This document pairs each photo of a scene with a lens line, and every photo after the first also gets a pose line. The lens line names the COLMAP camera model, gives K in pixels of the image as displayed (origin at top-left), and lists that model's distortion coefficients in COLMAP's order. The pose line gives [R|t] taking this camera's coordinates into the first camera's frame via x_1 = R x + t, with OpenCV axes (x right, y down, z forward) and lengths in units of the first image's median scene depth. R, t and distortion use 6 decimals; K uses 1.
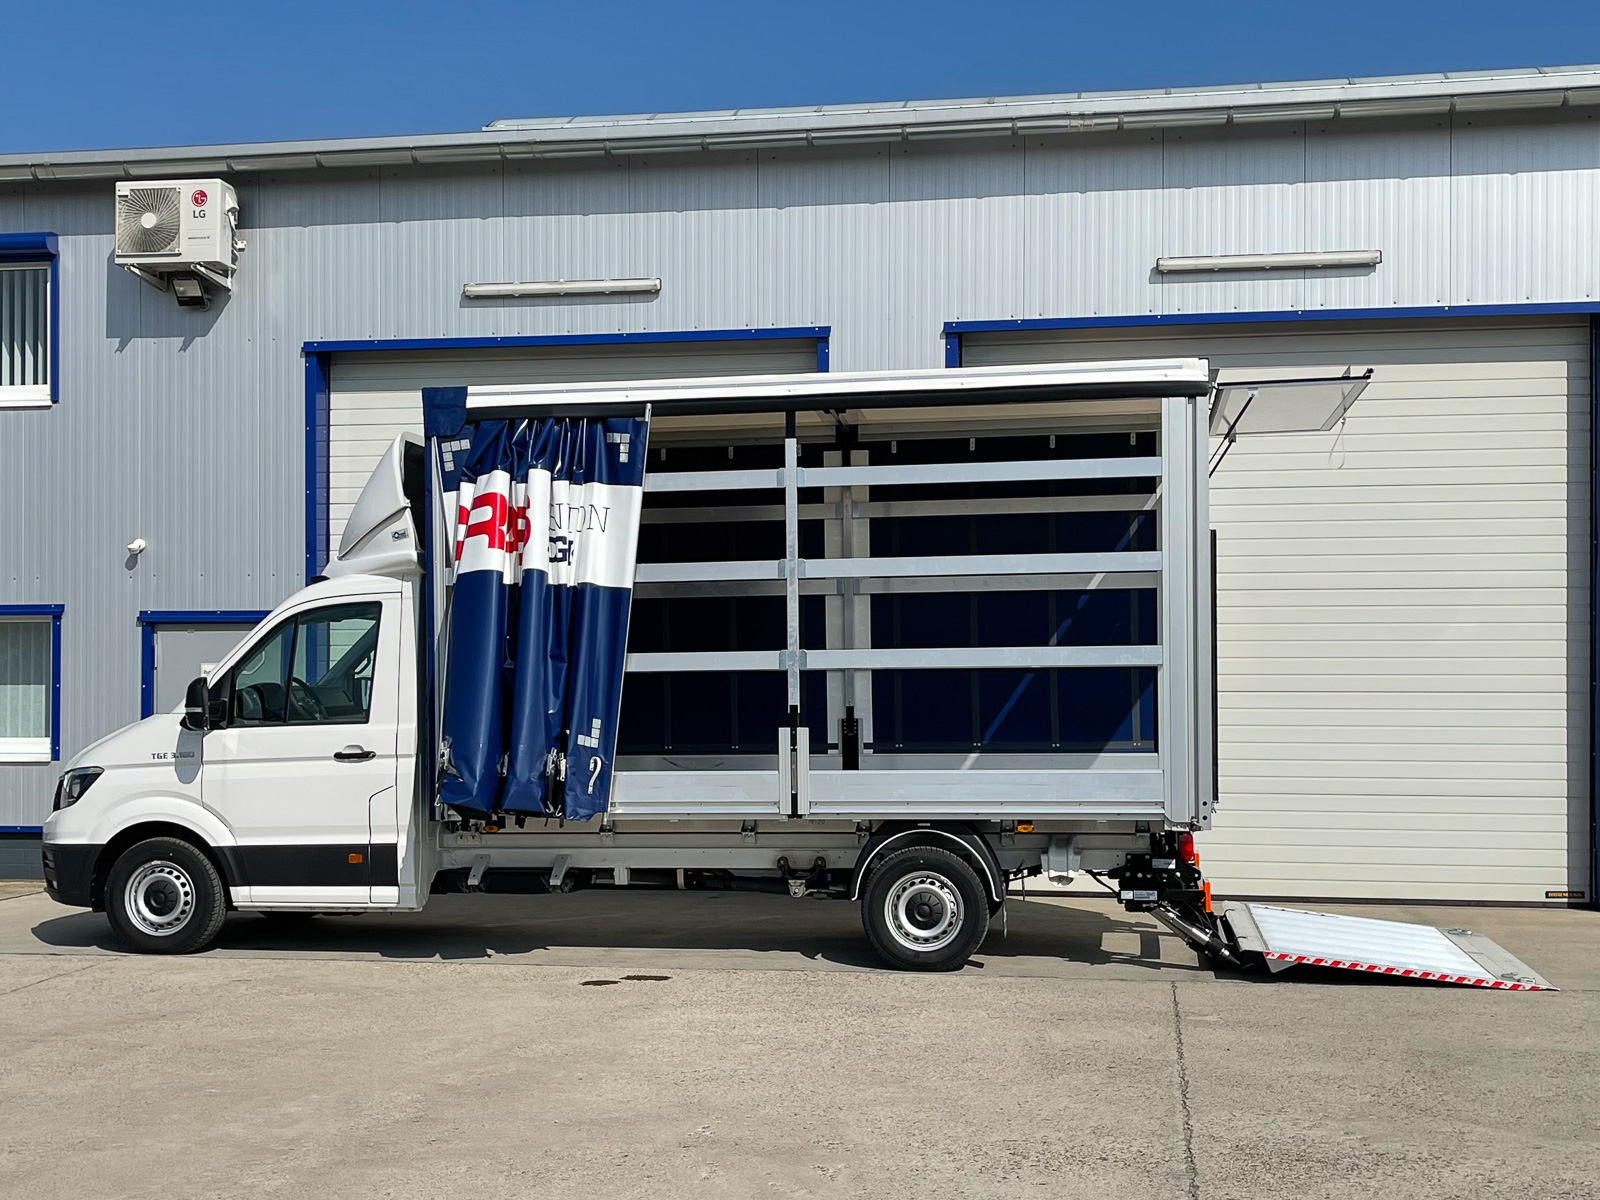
lens RADIAL K [[1912.3, 0, 786.4], [0, 1912.3, 680.0], [0, 0, 1]] dist [0.045393, 0.000000]
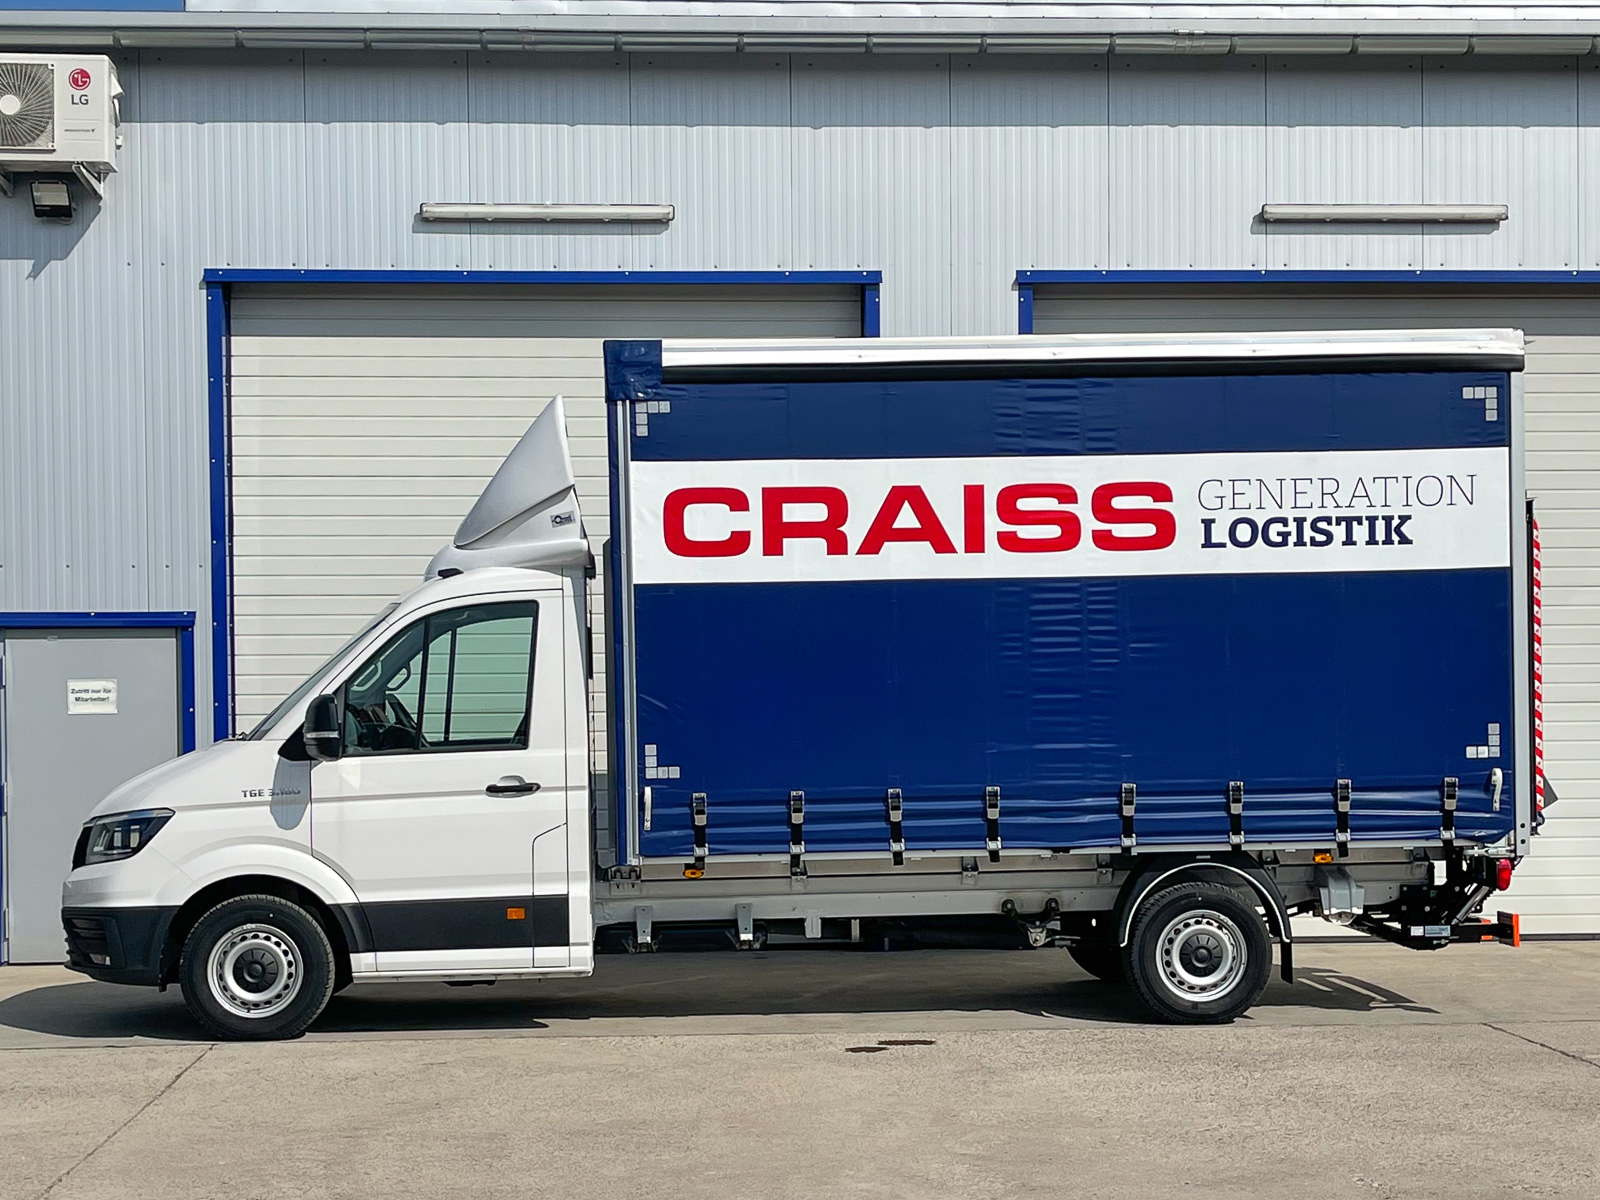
lens RADIAL K [[2417.0, 0, 781.9], [0, 2417.0, 743.1], [0, 0, 1]] dist [0.050849, 0.000000]
pose [[0.975649, -0.011710, 0.219026, -0.331082], [0.007849, 0.999798, 0.018489, 0.001659], [-0.219199, -0.016320, 0.975544, -0.031685]]
